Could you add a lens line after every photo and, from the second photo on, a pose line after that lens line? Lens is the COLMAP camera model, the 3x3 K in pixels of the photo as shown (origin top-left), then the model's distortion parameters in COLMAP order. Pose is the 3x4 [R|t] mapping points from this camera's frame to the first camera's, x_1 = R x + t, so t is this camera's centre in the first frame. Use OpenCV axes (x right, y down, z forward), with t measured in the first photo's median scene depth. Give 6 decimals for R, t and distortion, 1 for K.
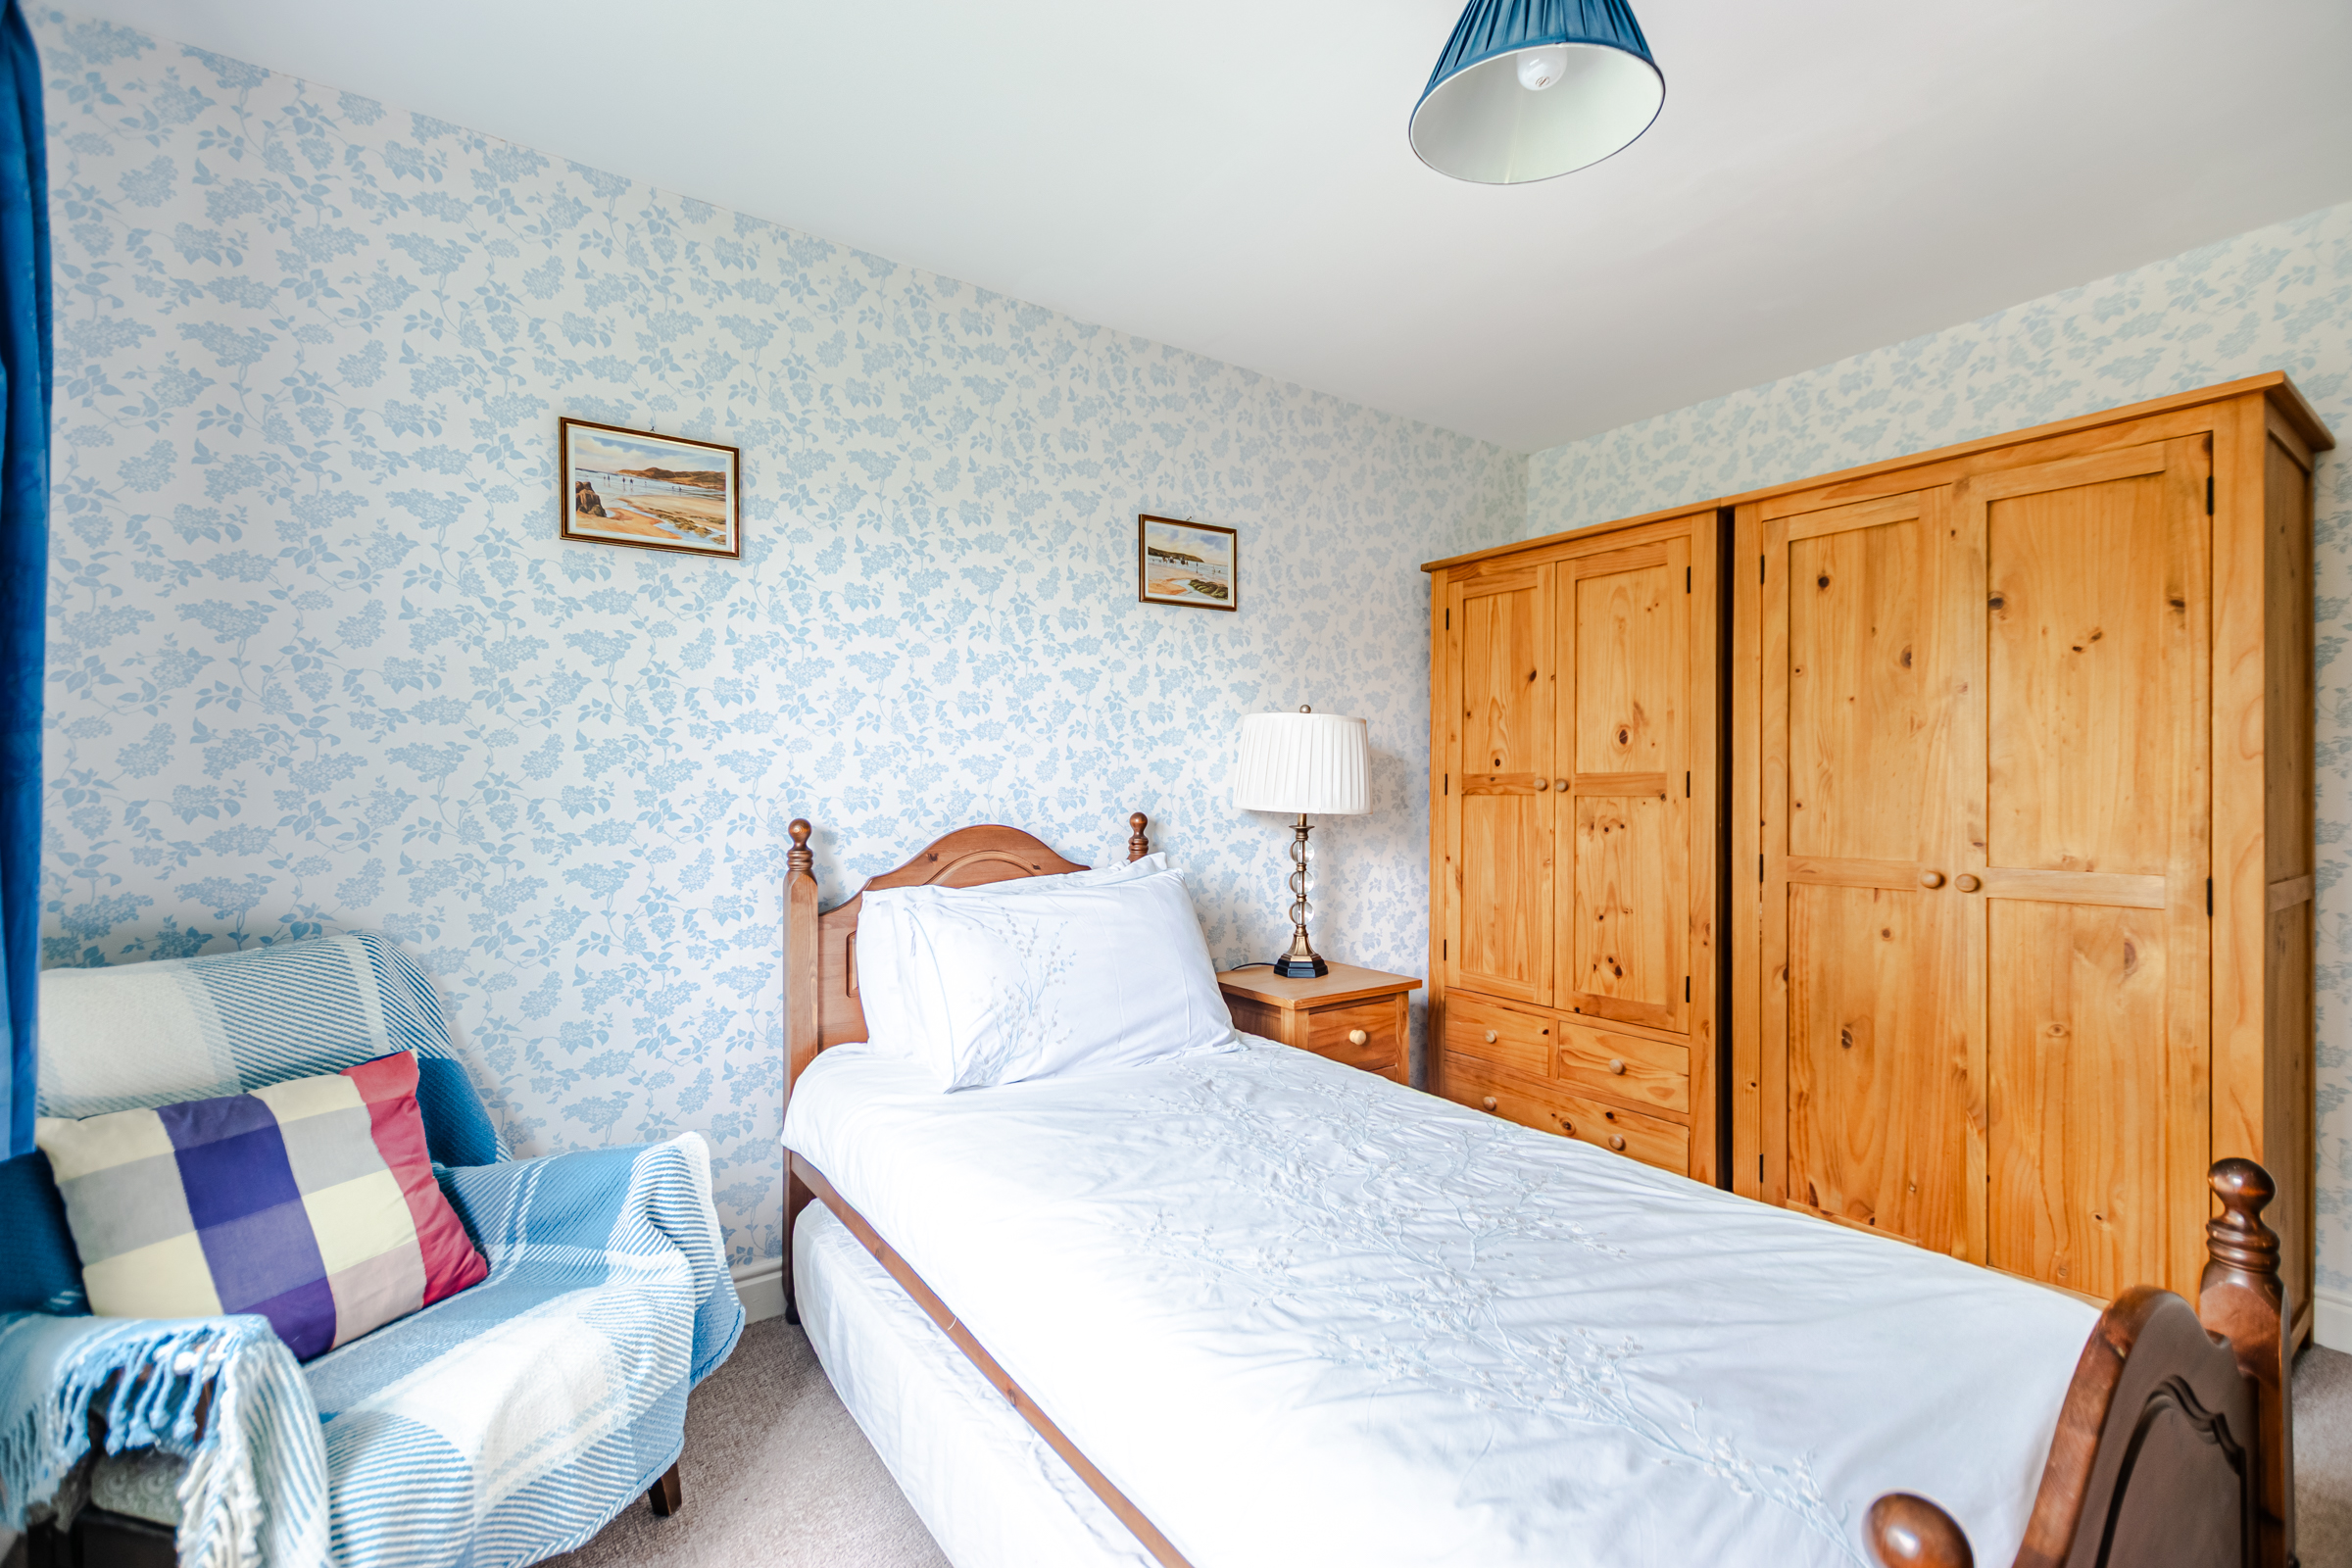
lens RADIAL K [[1025.2, 0, 1151.3], [0, 1025.2, 759.4], [0, 0, 1]] dist [0.008325, -0.000983]
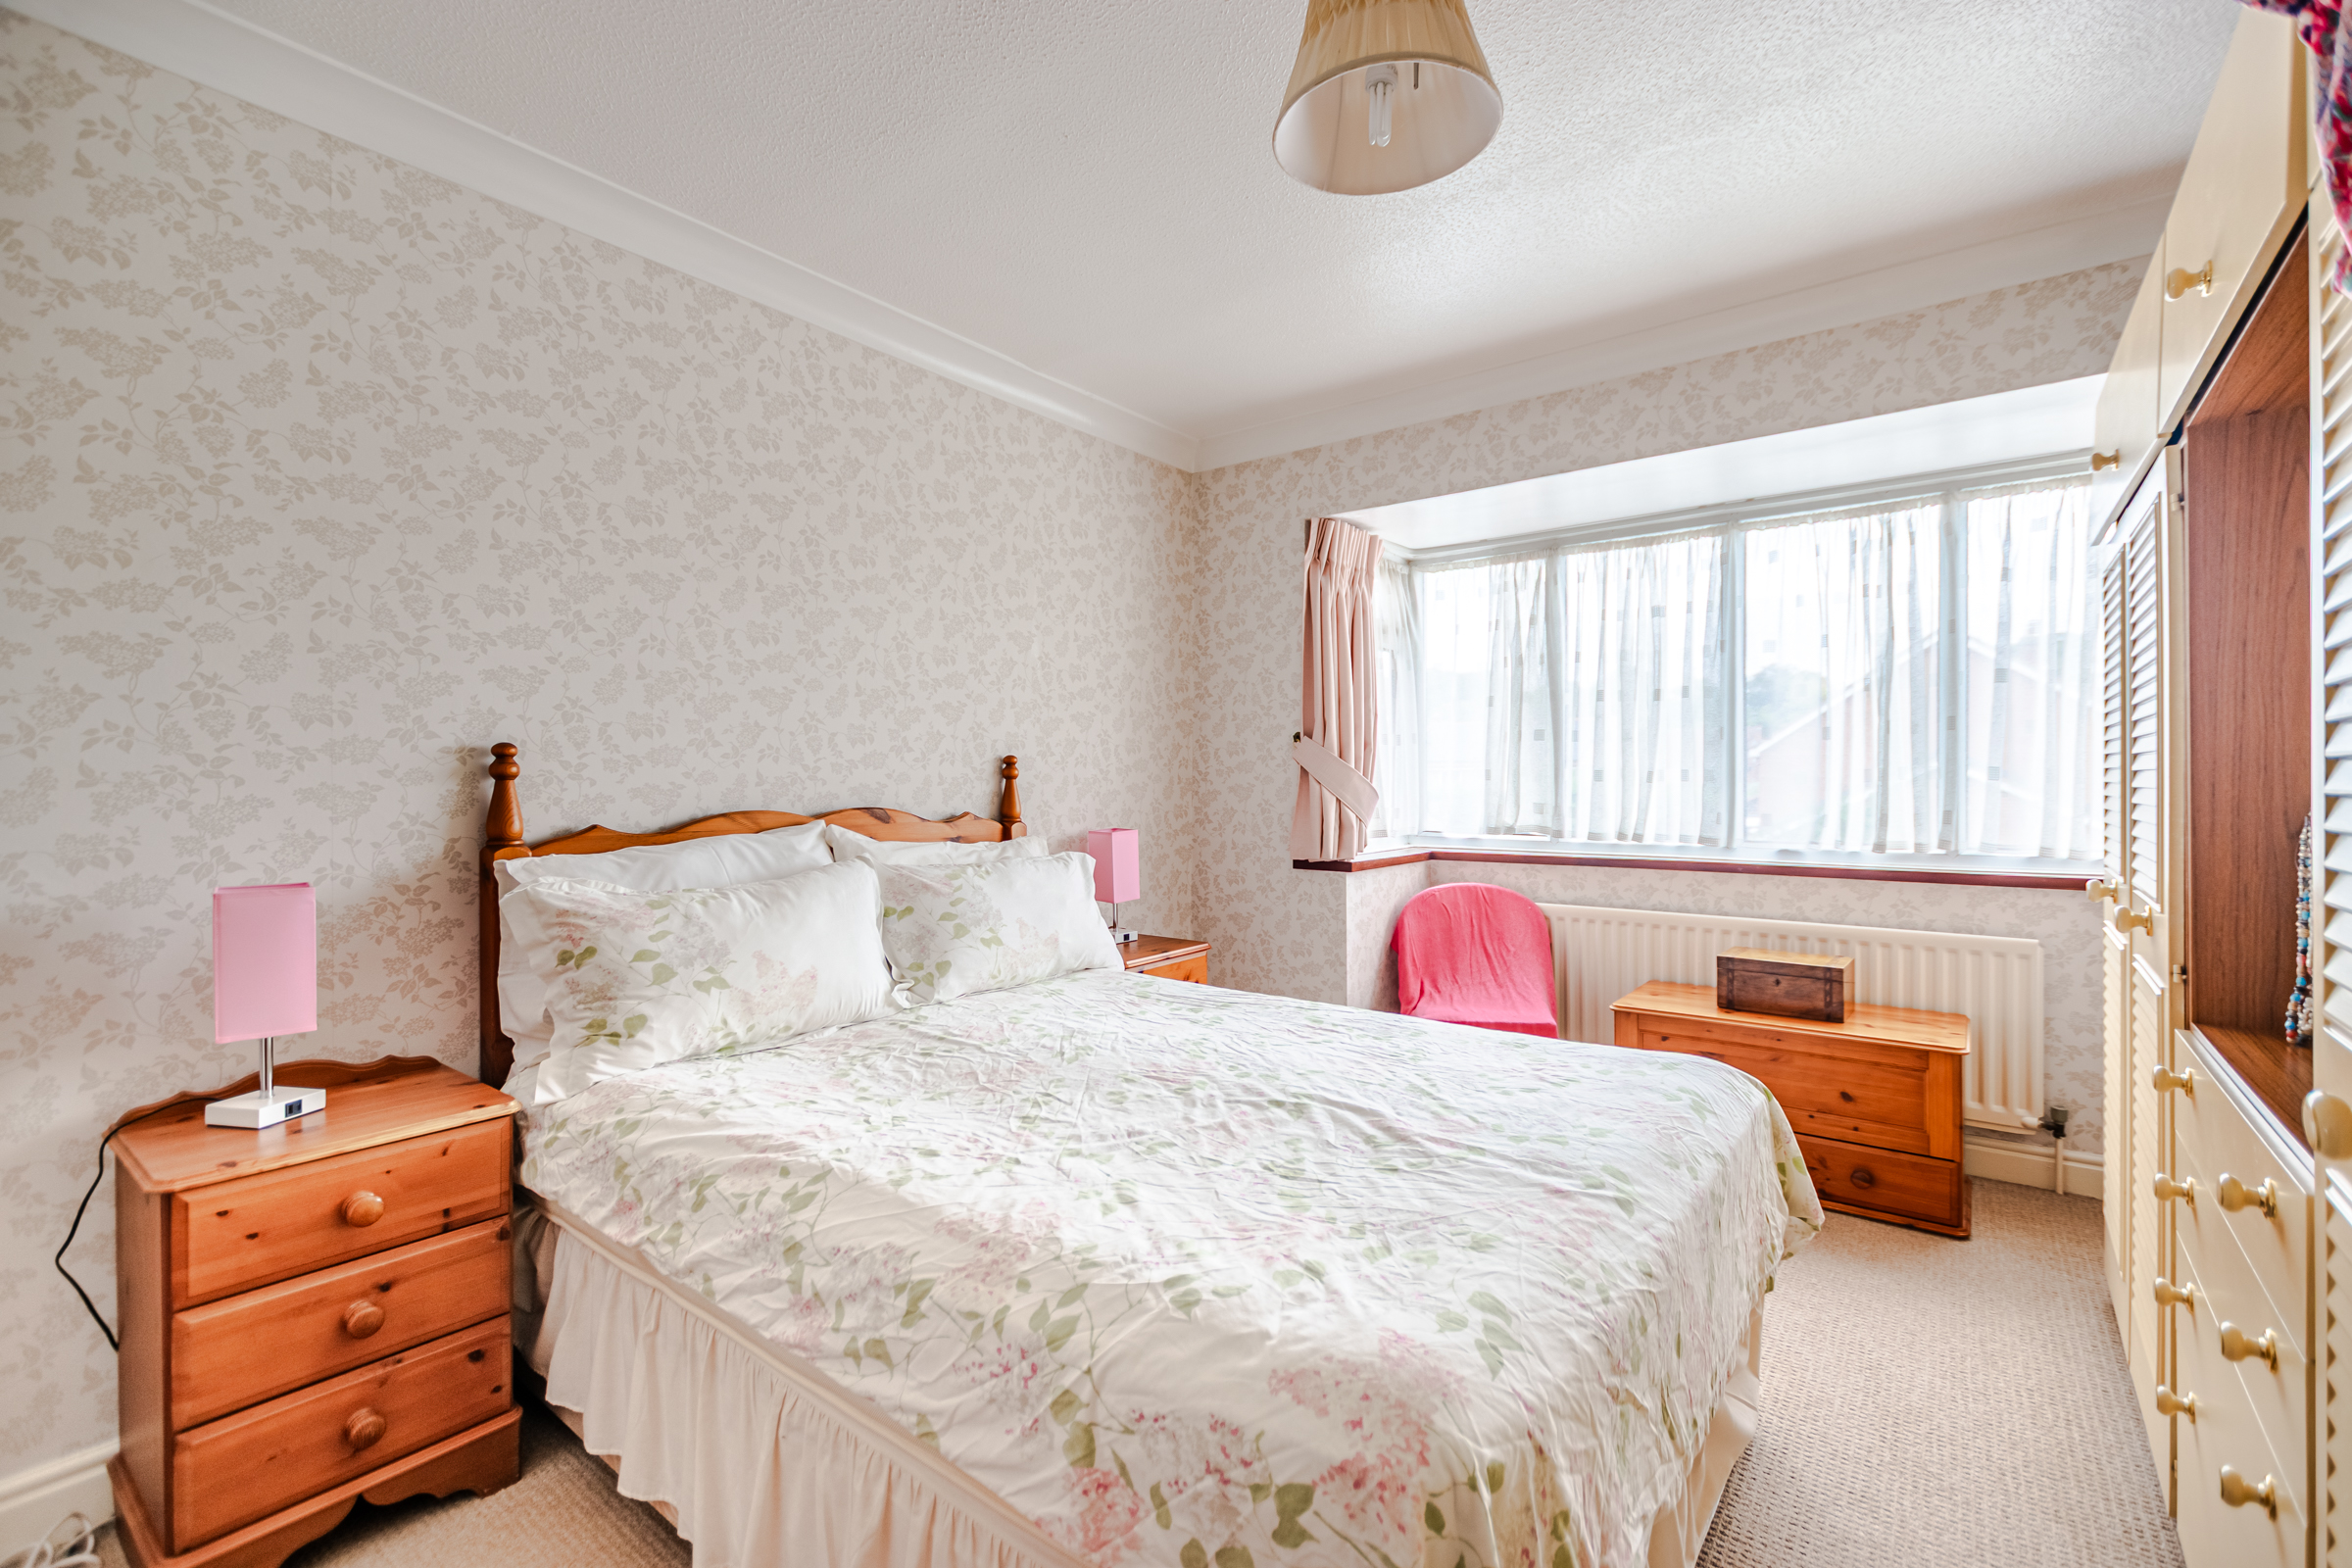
lens RADIAL K [[1025.2, 0, 1197.9], [0, 1025.2, 796.0], [0, 0, 1]] dist [0.008325, -0.000983]
pose [[0.949092, -0.021802, 0.314244, -0.236776], [0.017210, 0.999701, 0.017380, -0.006272], [-0.314529, -0.011087, 0.949183, -0.158118]]
